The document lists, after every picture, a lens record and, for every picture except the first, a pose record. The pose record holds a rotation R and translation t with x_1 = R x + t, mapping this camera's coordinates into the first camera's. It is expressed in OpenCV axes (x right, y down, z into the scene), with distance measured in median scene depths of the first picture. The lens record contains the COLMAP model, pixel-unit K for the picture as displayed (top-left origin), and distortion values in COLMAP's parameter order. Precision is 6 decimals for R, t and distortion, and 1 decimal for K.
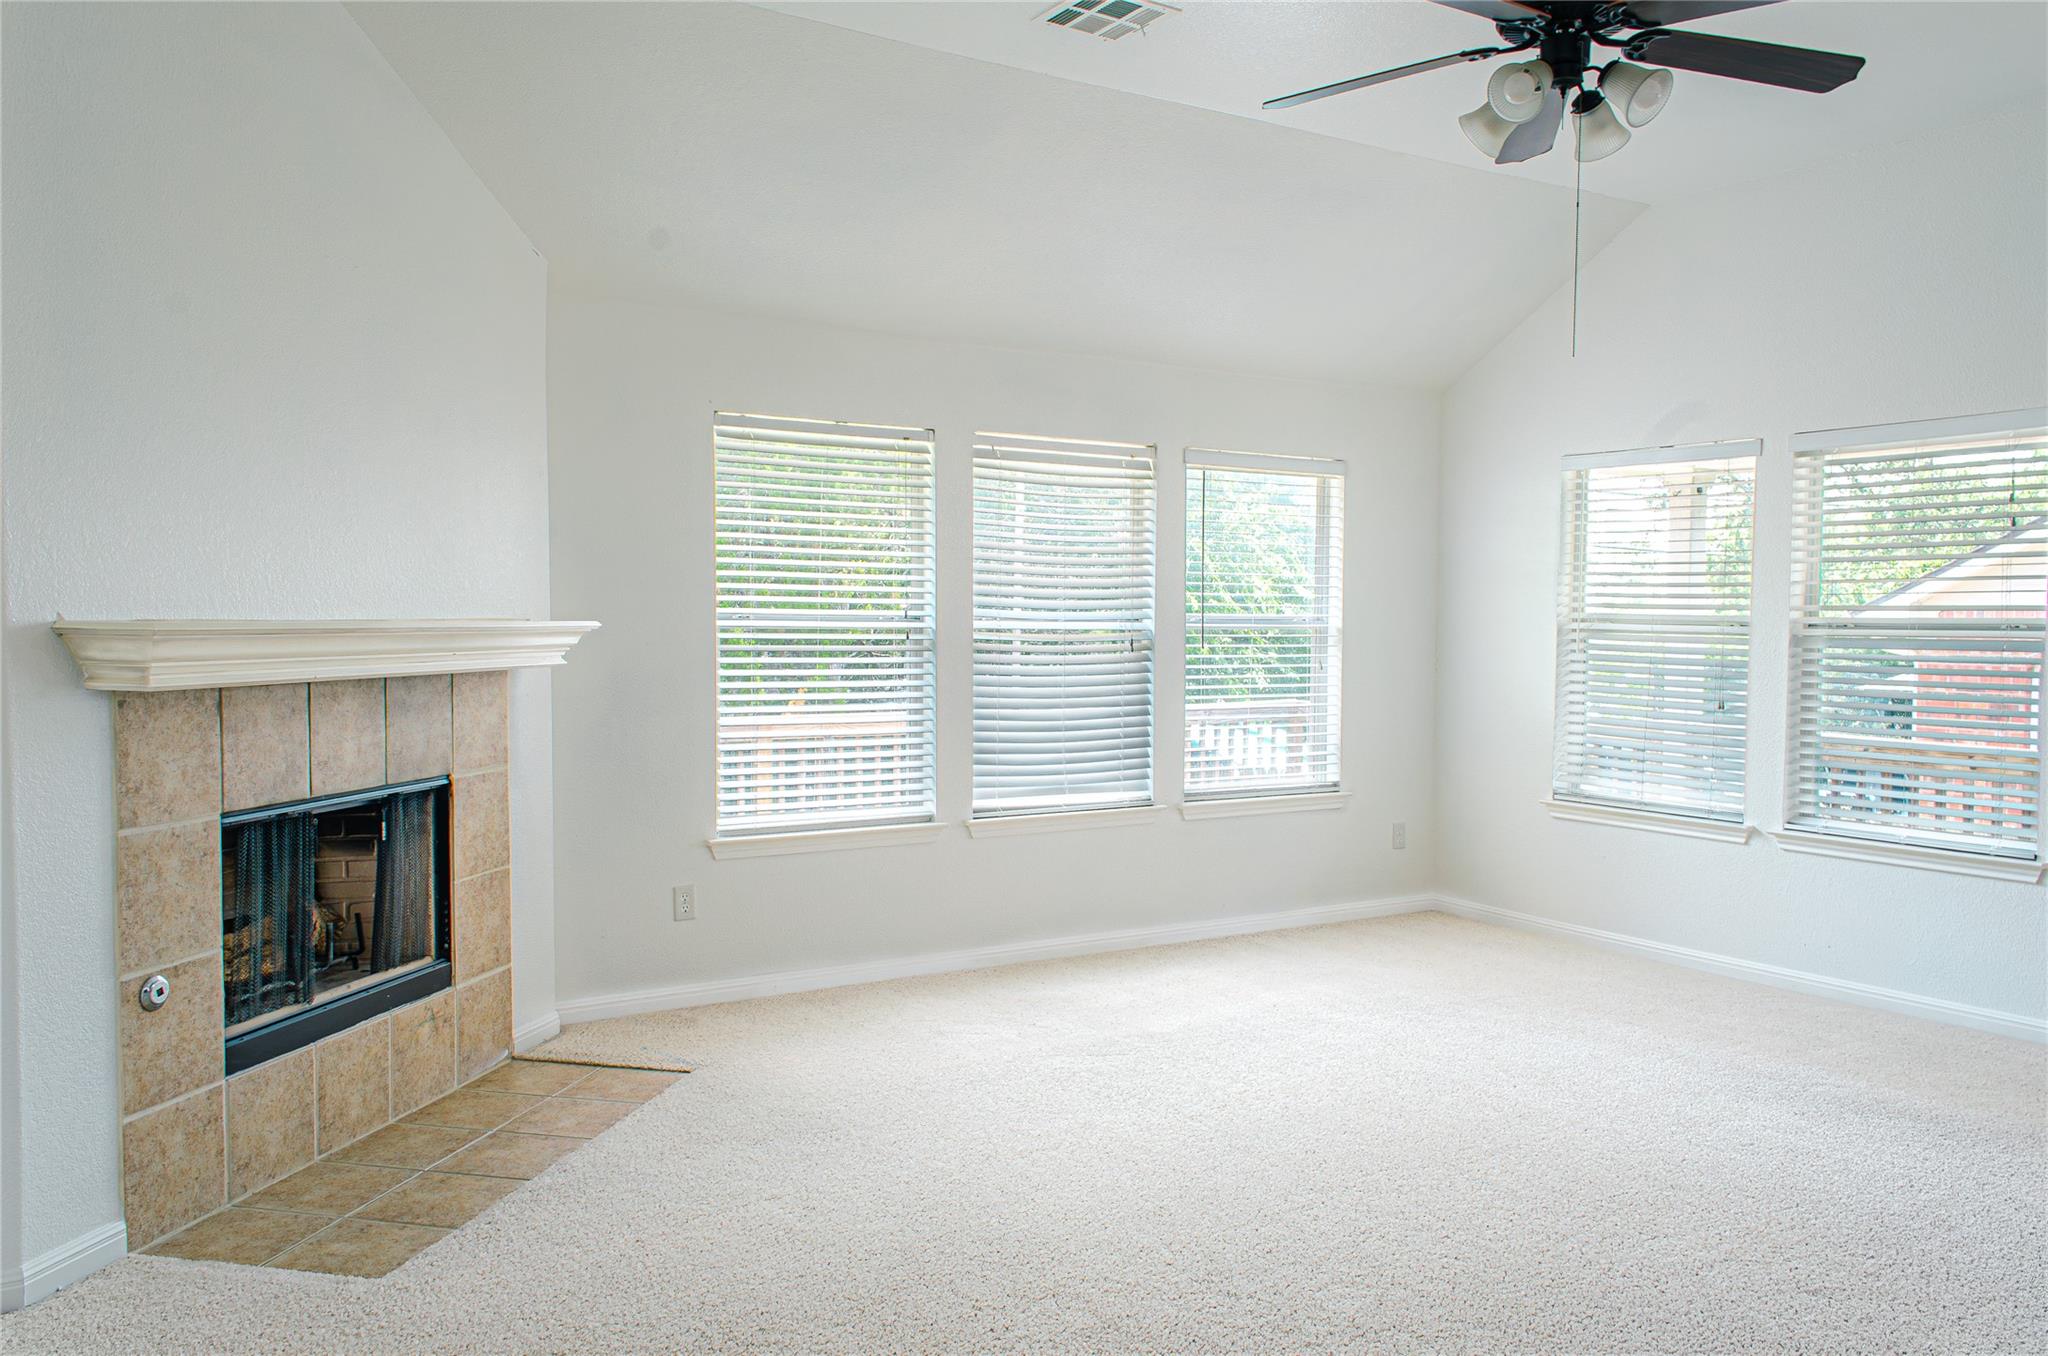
lens RADIAL K [[1586.9, 0, 1016.9], [0, 1586.9, 700.9], [0, 0, 1]] dist [0.042023, -0.008414]
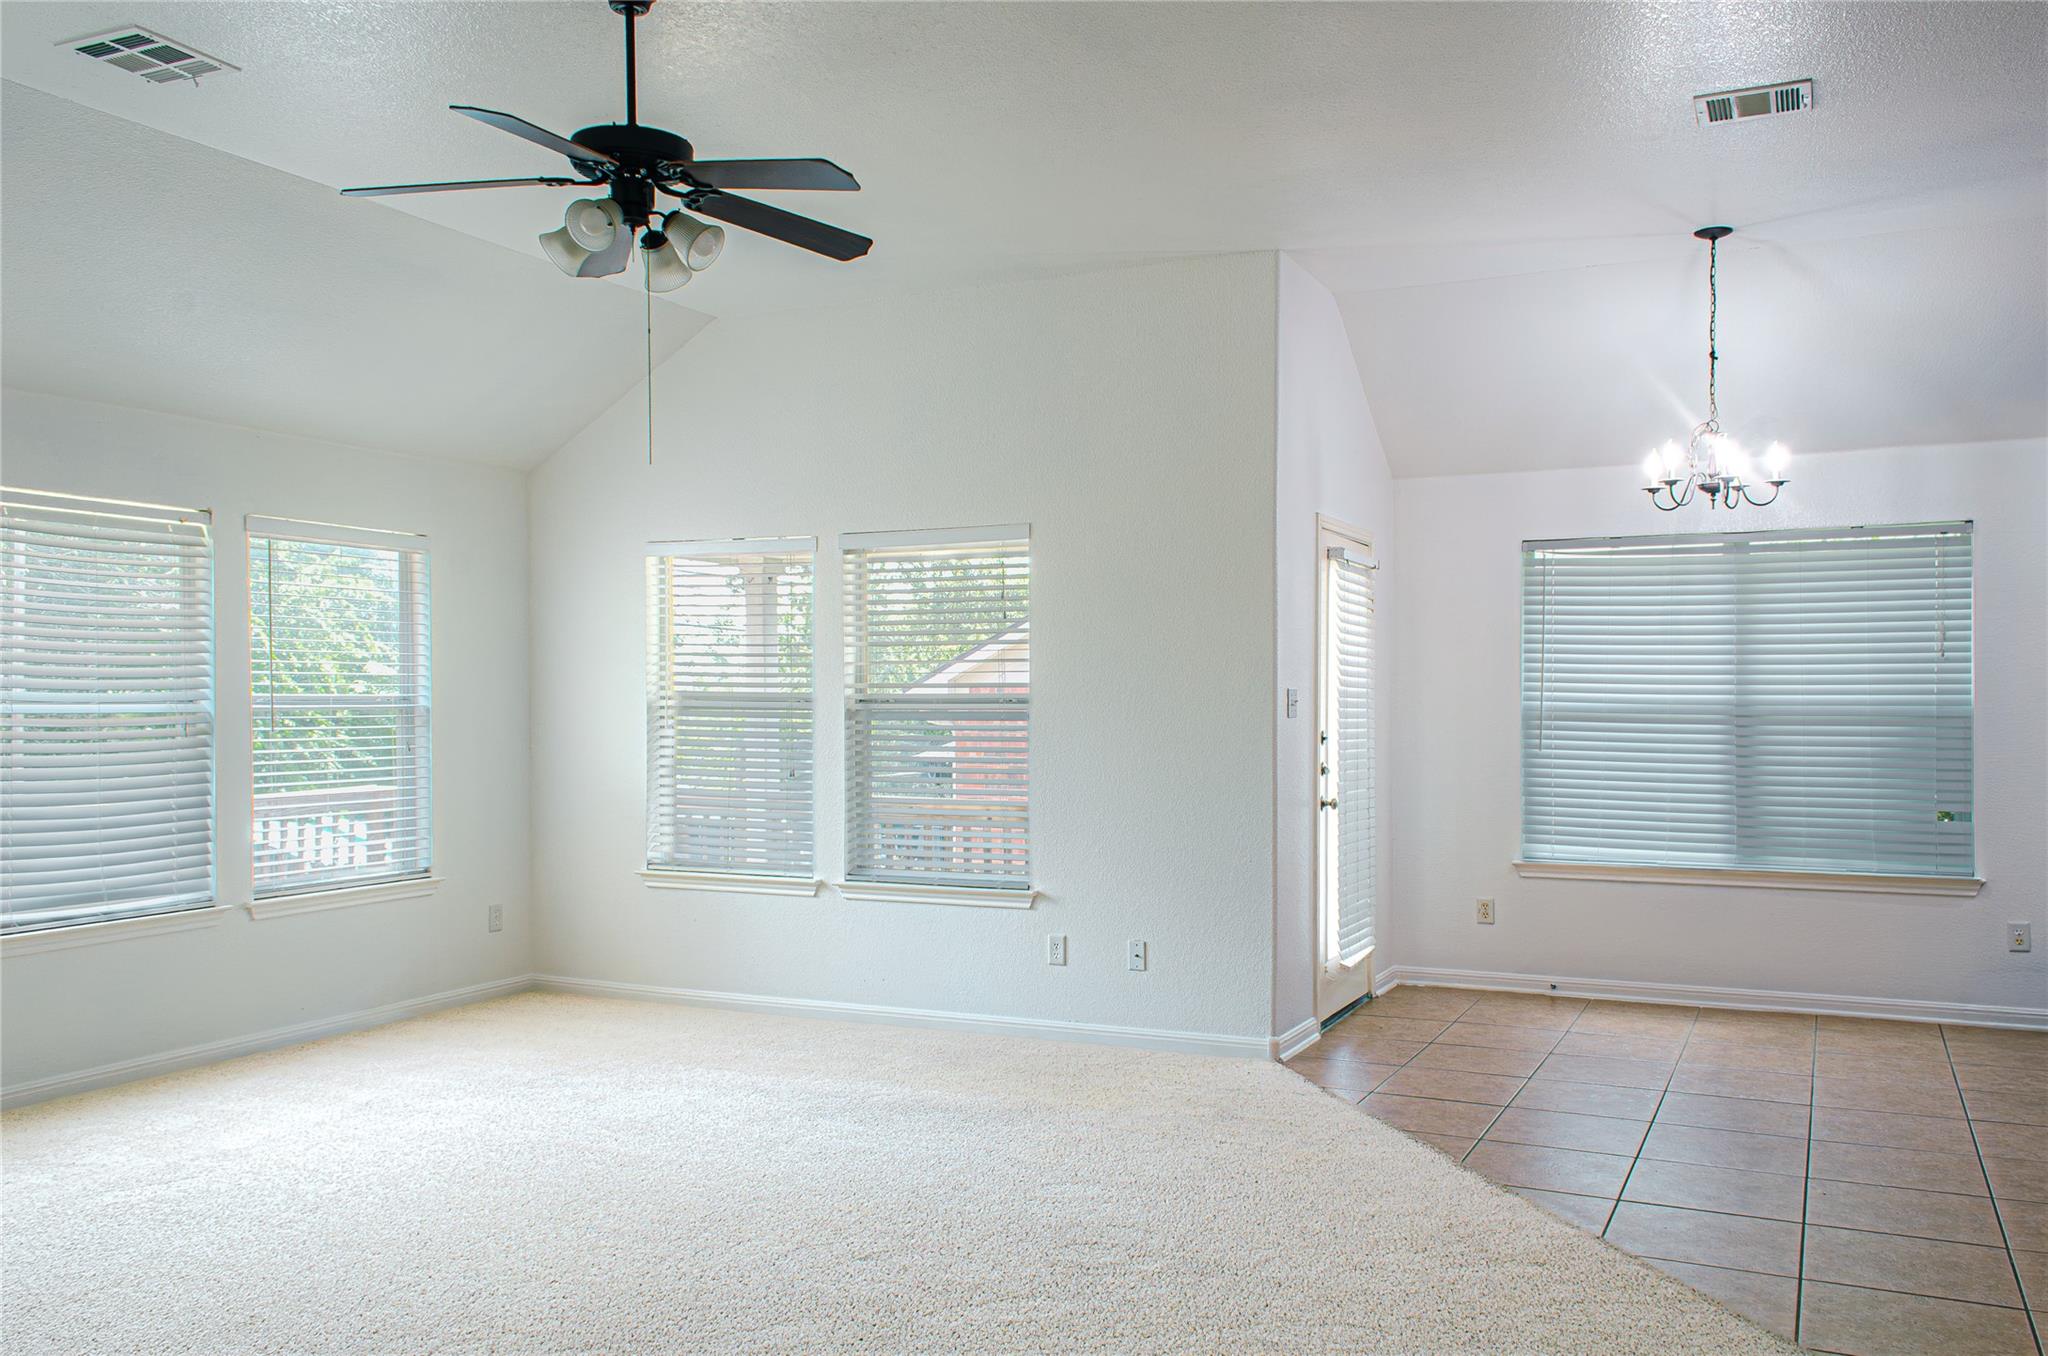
lens RADIAL K [[1664.1, 0, 1101.3], [0, 1664.1, 705.0], [0, 0, 1]] dist [0.003639, -0.014989]
pose [[0.830824, -0.011027, 0.556426, -0.026881], [0.037293, 0.998660, -0.035893, 0.005504], [-0.555285, 0.050572, 0.830121, -0.091854]]
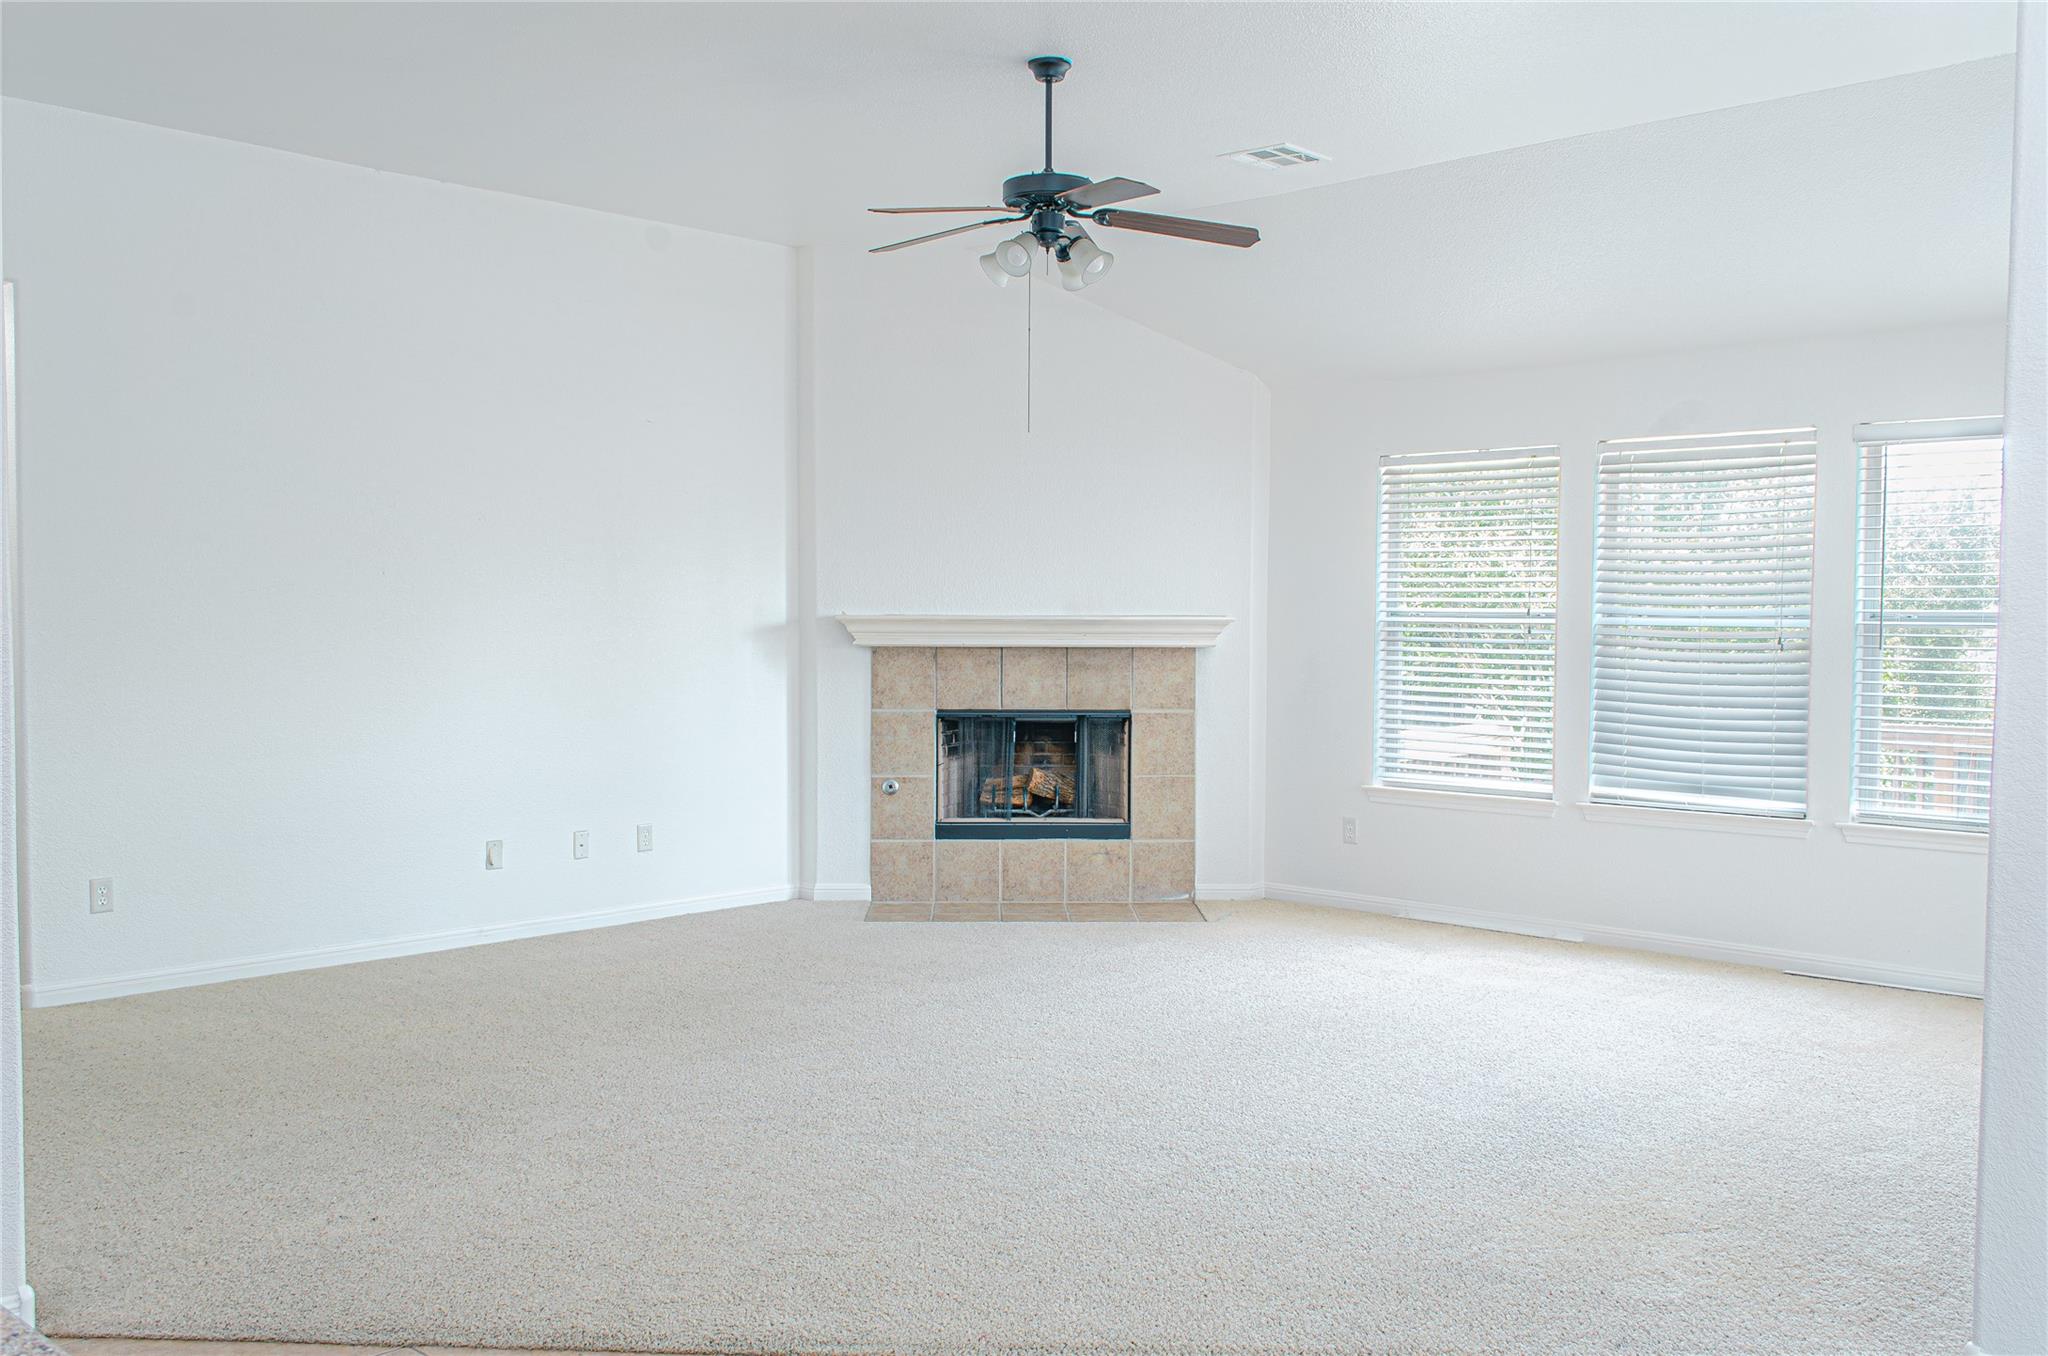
lens RADIAL K [[1923.2, 0, 1024.0], [0, 1923.2, 678.0], [0, 0, 1]] dist [-0.009297, -0.008794]
pose [[0.205991, 0.030704, -0.978072, 1.393276], [-0.053565, 0.998363, 0.020059, -0.018012], [0.977087, 0.048258, 0.207299, 0.433633]]
